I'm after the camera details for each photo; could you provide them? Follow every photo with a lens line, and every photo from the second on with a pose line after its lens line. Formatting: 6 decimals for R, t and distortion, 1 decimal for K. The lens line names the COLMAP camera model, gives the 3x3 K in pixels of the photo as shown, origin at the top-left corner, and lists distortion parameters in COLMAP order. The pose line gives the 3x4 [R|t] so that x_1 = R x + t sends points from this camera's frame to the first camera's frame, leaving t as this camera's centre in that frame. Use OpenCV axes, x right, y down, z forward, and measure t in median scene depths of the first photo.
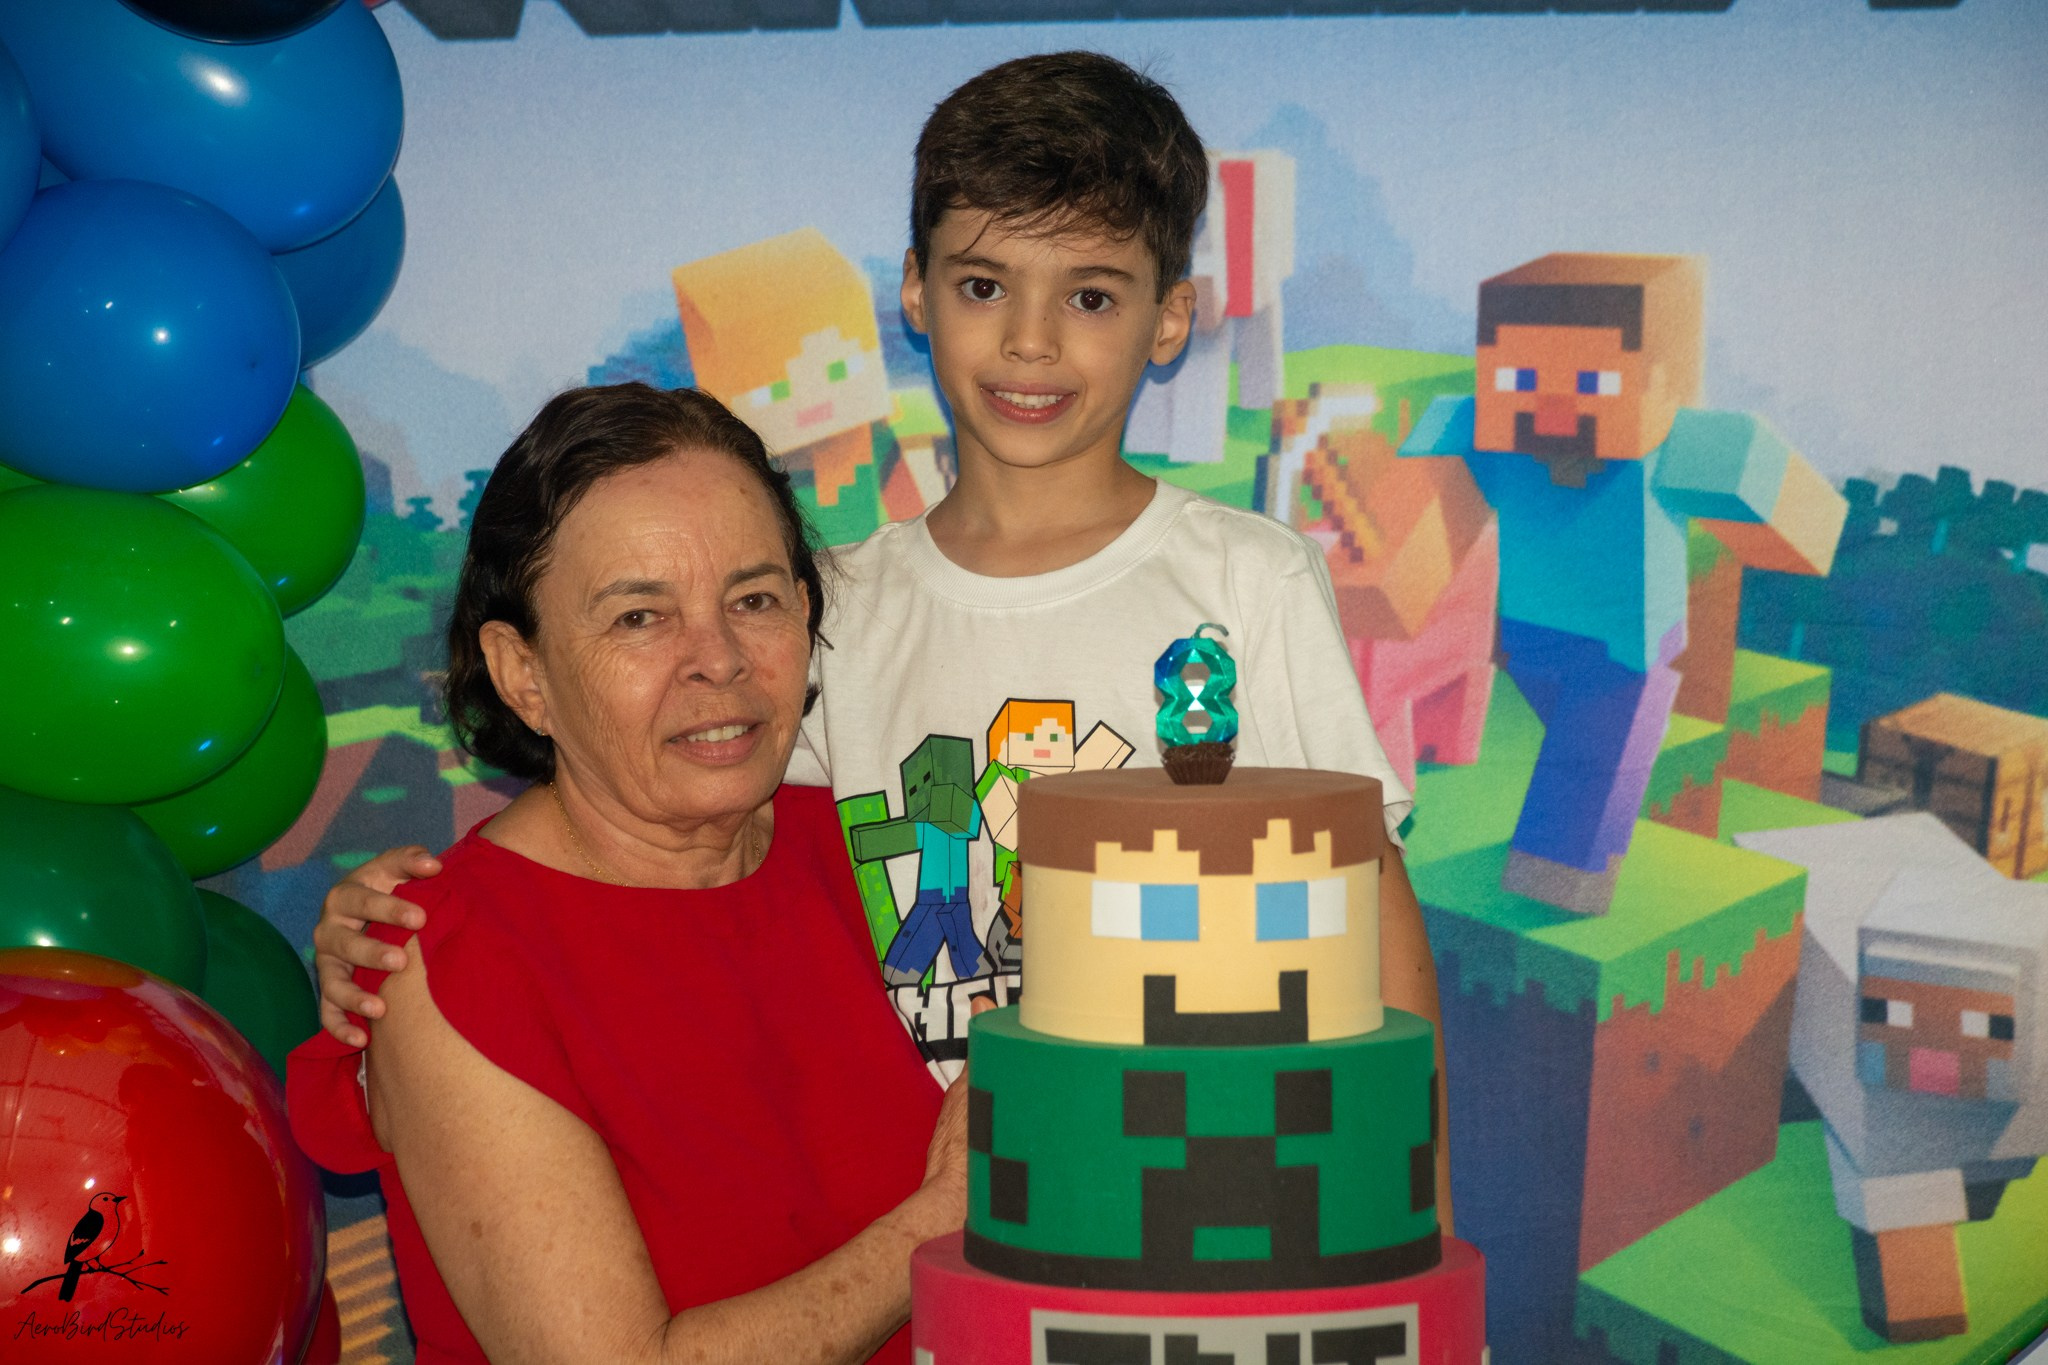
lens RADIAL K [[7256.3, 0, 1017.5], [0, 7256.3, 681.7], [0, 0, 1]] dist [1.221954, 1.942611]
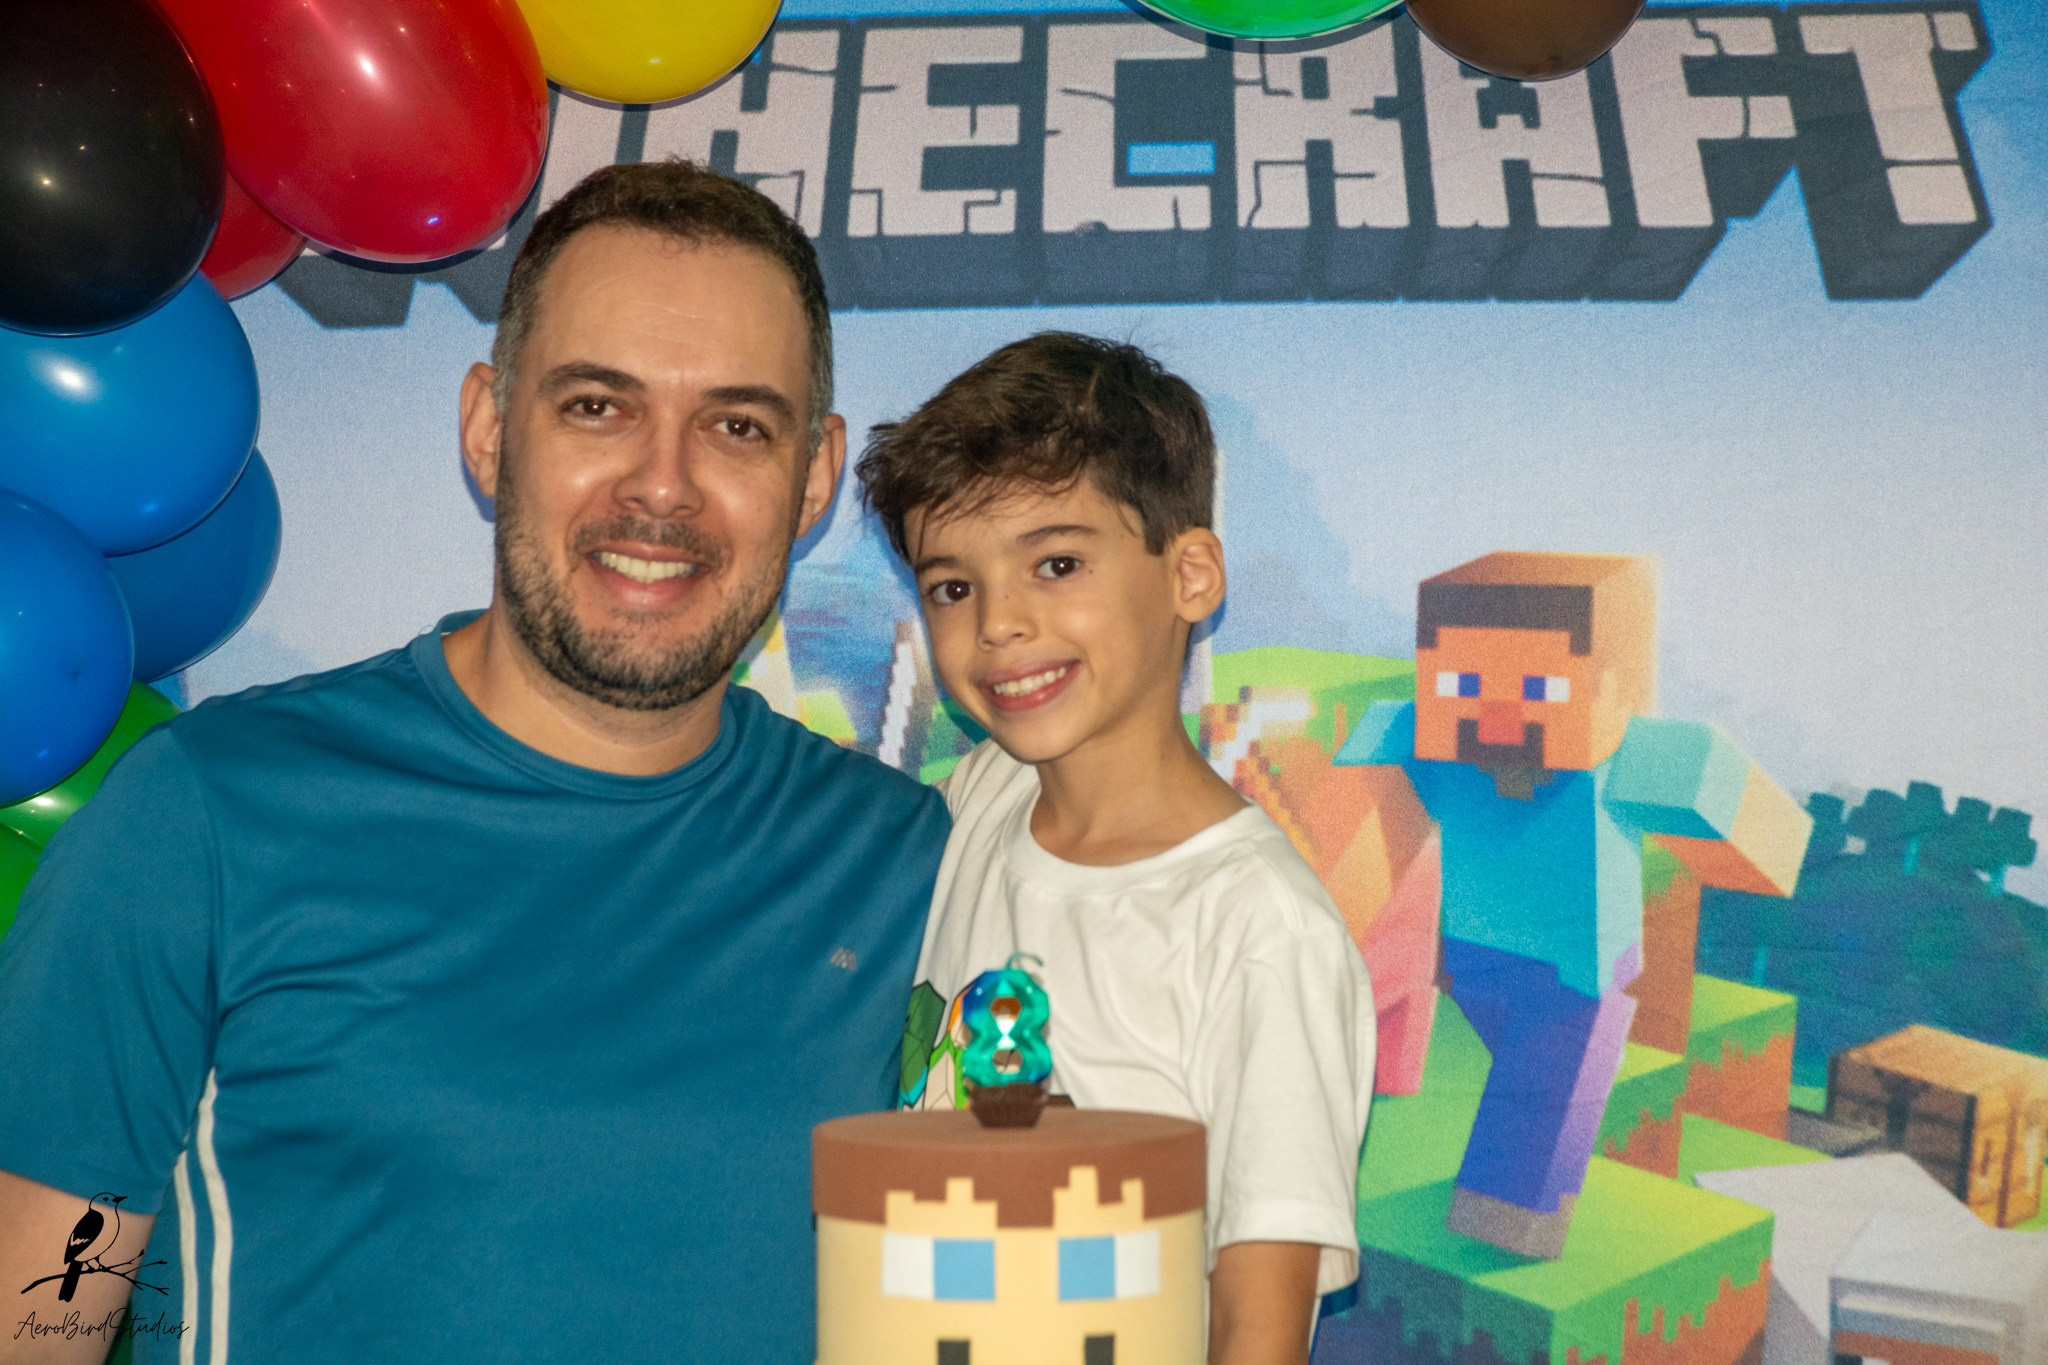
lens RADIAL K [[7464.0, 0, 1003.7], [0, 7464.0, 690.8], [0, 0, 1]] dist [1.261579, 2.064923]
pose [[0.999236, 0.001733, -0.039044, 0.047378], [-0.003149, 0.999338, -0.036238, -0.005323], [0.038956, 0.036333, 0.998580, 0.033605]]
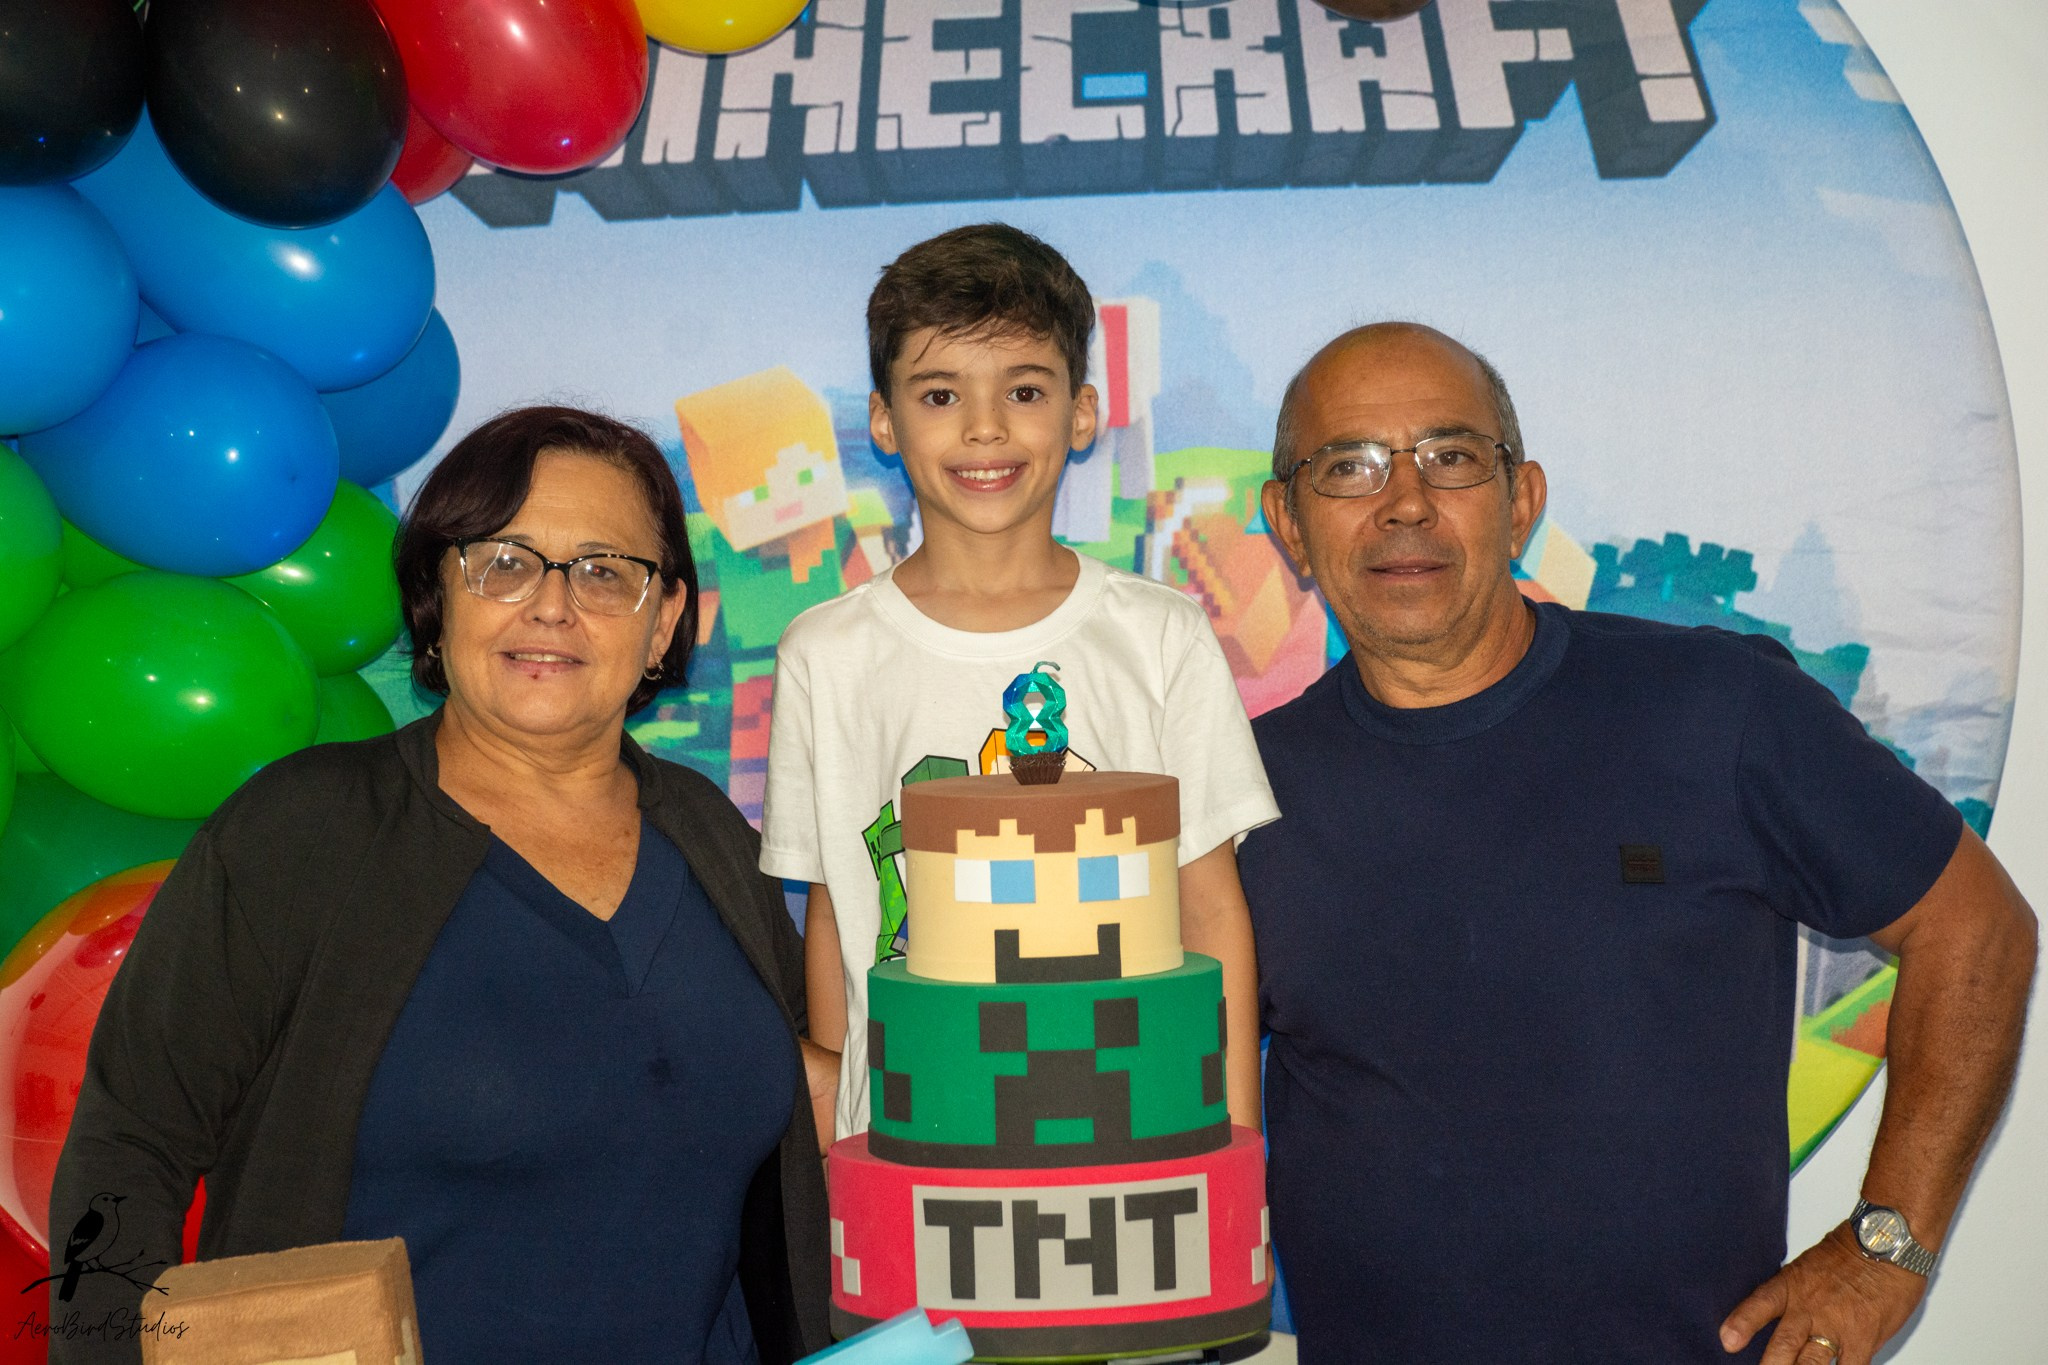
lens RADIAL K [[6289.9, 0, 1010.4], [0, 6289.9, 687.2], [0, 0, 1]] dist [1.022170, 0.323345]
pose [[0.999467, -0.023598, -0.022543, 0.035294], [0.023386, 0.999680, -0.009609, 0.005642], [0.022762, 0.009076, 0.999700, -0.103825]]
